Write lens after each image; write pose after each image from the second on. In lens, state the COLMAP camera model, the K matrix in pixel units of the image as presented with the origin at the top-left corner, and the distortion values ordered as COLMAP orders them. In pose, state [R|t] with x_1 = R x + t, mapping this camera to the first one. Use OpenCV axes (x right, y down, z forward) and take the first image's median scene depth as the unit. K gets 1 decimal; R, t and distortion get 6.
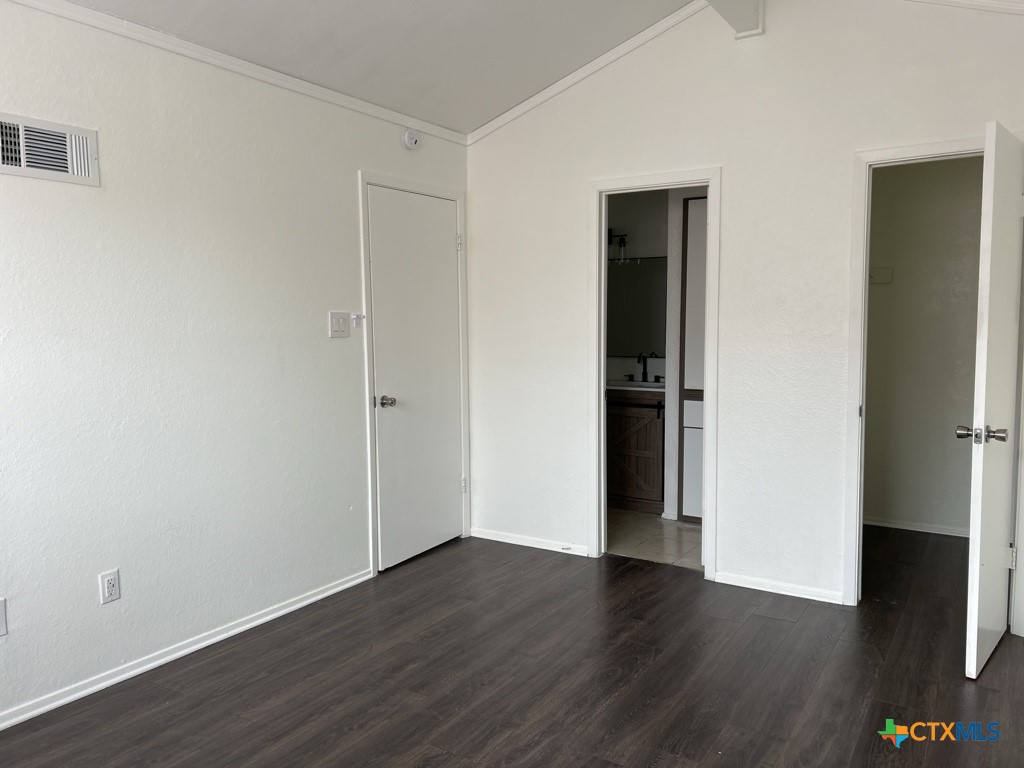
lens RADIAL K [[770.0, 0, 512.0], [0, 770.0, 384.0], [0, 0, 1]] dist [0.001780, 0.000443]
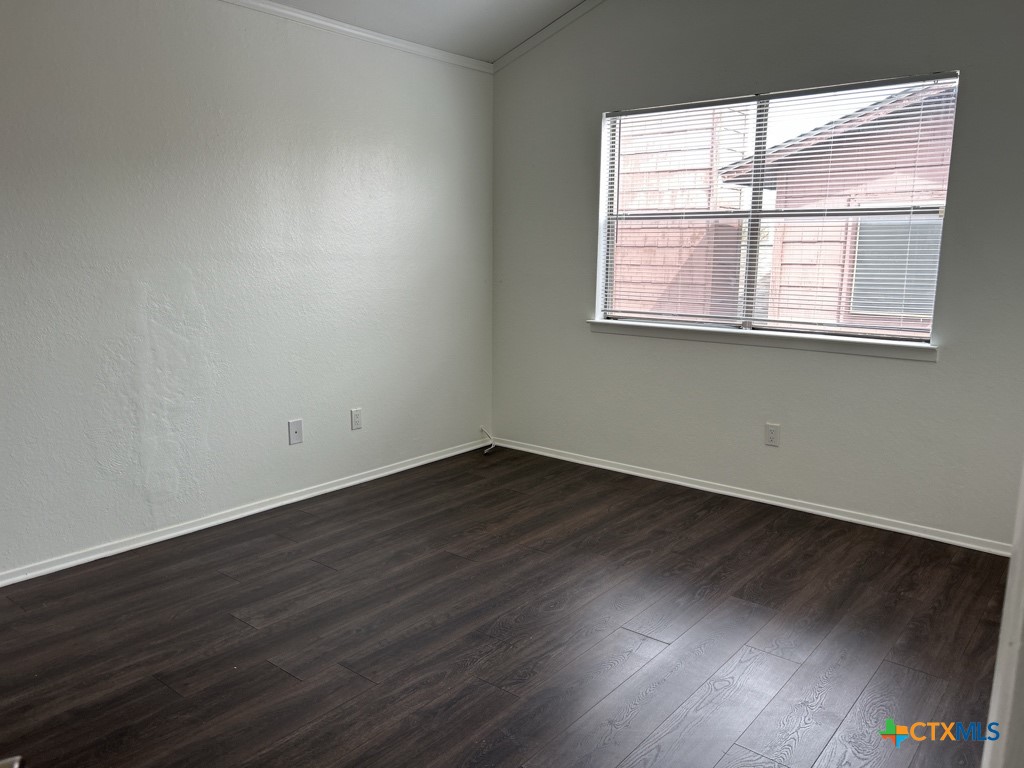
lens RADIAL K [[770.0, 0, 512.0], [0, 770.0, 384.0], [0, 0, 1]] dist [0.001780, 0.000443]
pose [[-0.993100, -0.031554, 0.112949, -0.175233], [-0.003676, 0.971025, 0.238950, -0.116638], [-0.117216, 0.236886, -0.964441, 1.649258]]
